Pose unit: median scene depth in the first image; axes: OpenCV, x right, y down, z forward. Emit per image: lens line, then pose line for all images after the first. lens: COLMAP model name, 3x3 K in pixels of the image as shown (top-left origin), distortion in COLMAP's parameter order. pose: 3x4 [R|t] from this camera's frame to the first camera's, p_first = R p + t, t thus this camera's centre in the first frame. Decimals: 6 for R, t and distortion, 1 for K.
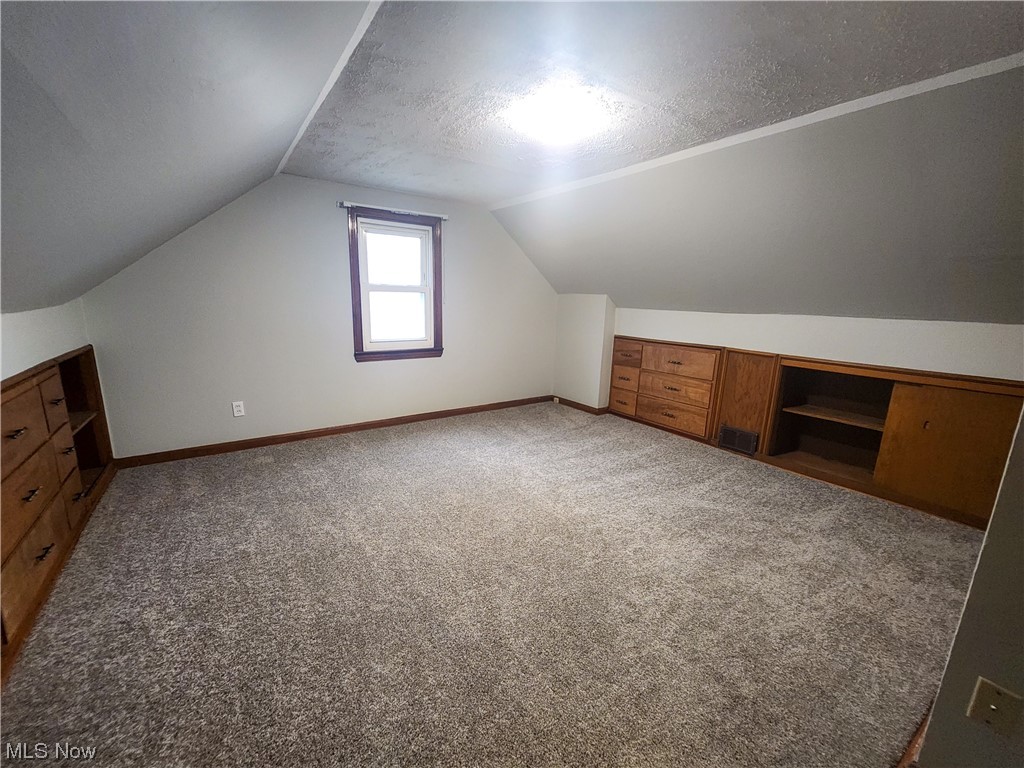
lens RADIAL K [[419.7, 0, 505.5], [0, 419.7, 387.2], [0, 0, 1]] dist [0.007425, -0.000787]
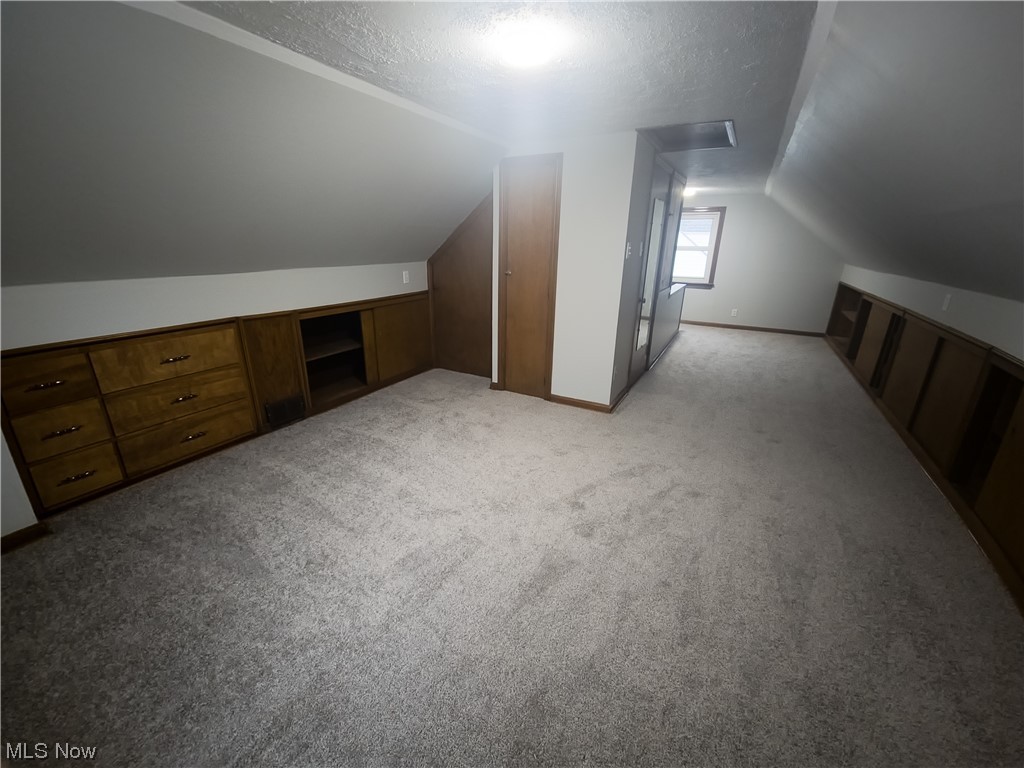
lens RADIAL K [[419.7, 0, 504.8], [0, 419.7, 382.3], [0, 0, 1]] dist [0.007425, -0.000787]
pose [[-0.441619, -0.309970, 0.841957, -0.390802], [0.173844, 0.891077, 0.419237, -0.218971], [-0.880200, 0.331512, -0.339630, 0.818716]]
